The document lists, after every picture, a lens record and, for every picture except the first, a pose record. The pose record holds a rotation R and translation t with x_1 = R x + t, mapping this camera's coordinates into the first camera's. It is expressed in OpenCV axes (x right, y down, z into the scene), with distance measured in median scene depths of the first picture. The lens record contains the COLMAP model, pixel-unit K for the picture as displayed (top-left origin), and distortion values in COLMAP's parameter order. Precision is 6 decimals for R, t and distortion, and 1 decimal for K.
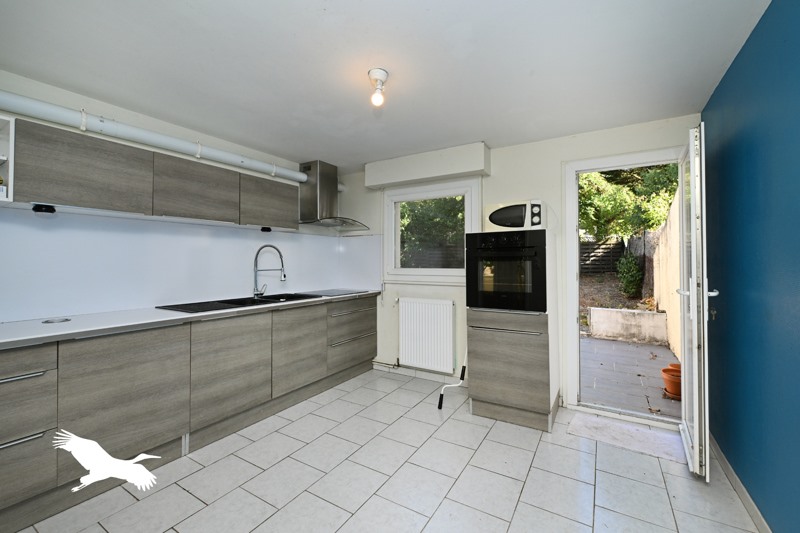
lens RADIAL K [[315.8, 0, 399.8], [0, 315.8, 260.3], [0, 0, 1]] dist [0.001559, 0.000099]
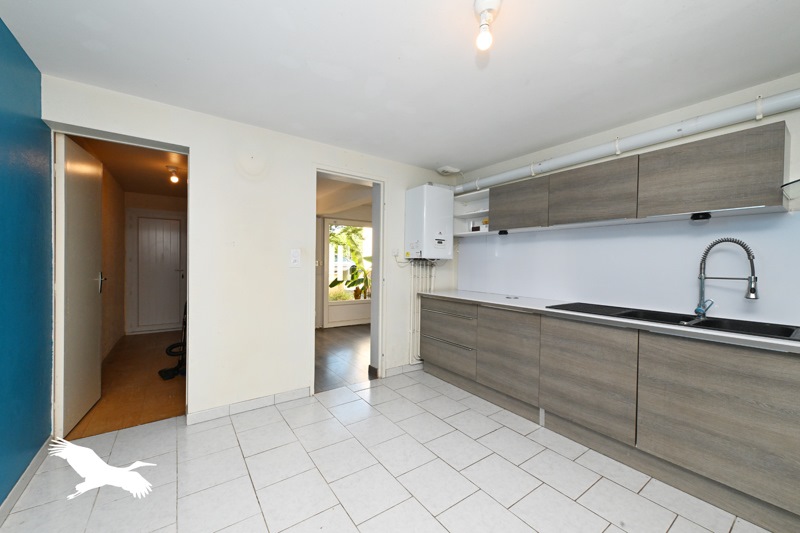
lens RADIAL K [[315.8, 0, 400.5], [0, 315.8, 265.9], [0, 0, 1]] dist [0.001559, 0.000099]
pose [[-0.371556, 0.010660, -0.928349, 0.524634], [-0.007731, 0.999864, 0.014576, 0.001843], [0.928378, 0.012593, -0.371423, 0.803876]]
